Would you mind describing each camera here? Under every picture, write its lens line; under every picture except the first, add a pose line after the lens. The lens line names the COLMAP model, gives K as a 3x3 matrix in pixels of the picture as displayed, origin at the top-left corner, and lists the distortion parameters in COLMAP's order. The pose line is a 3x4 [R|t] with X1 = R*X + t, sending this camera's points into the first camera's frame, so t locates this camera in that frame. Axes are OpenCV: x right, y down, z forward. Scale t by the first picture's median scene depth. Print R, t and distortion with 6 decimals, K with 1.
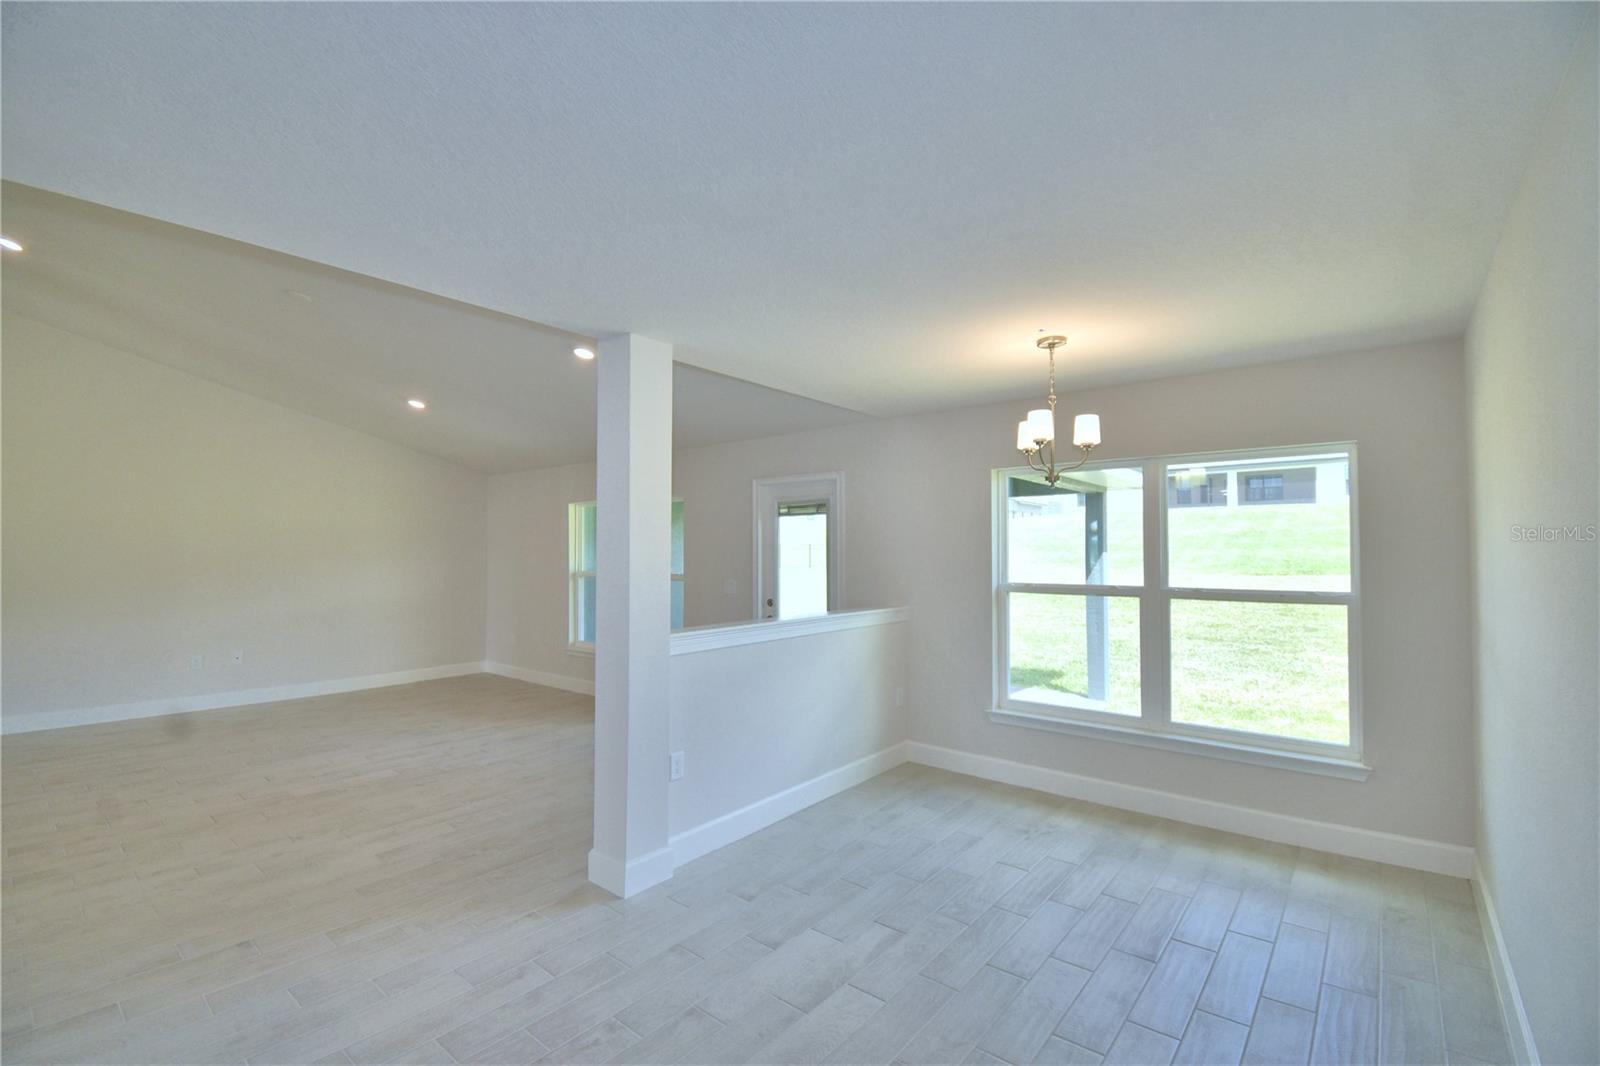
lens RADIAL K [[700.8, 0, 807.1], [0, 700.8, 528.0], [0, 0, 1]] dist [0.008048, -0.010290]
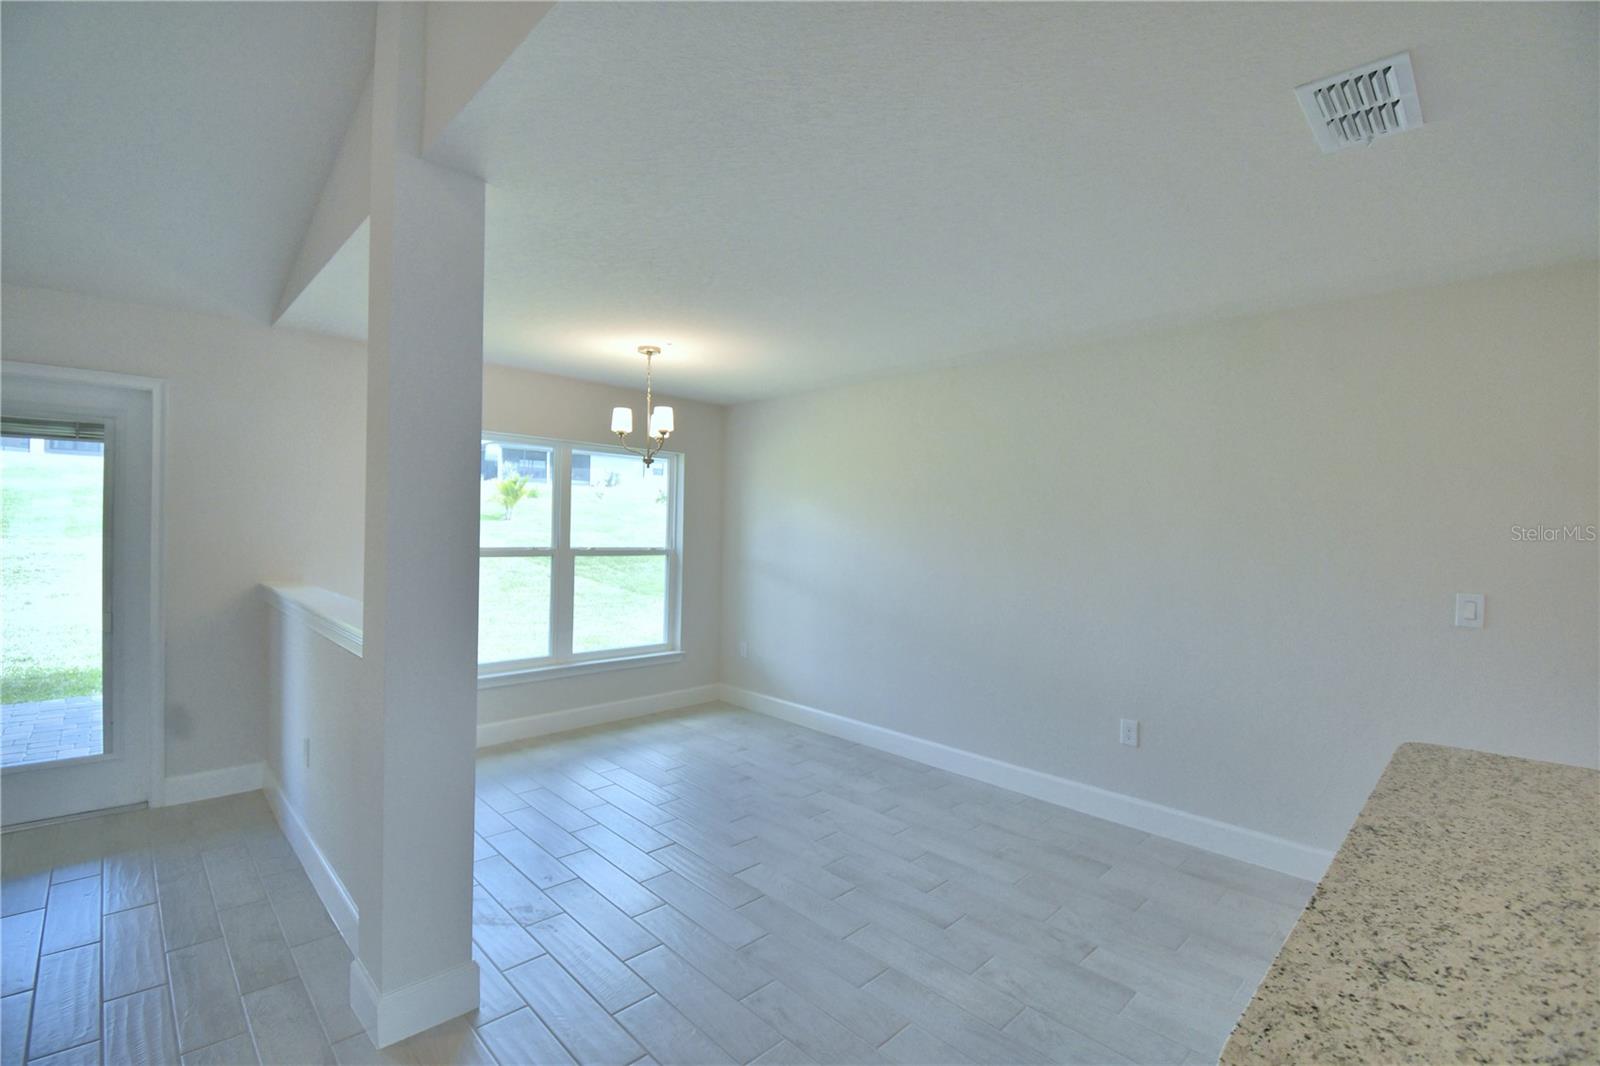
lens RADIAL K [[700.8, 0, 790.1], [0, 700.8, 535.6], [0, 0, 1]] dist [0.008048, -0.010290]
pose [[0.123748, -0.010009, 0.992263, -0.720582], [-0.061324, 0.997961, 0.017715, 0.019174], [-0.990417, -0.063042, 0.122882, 0.499166]]
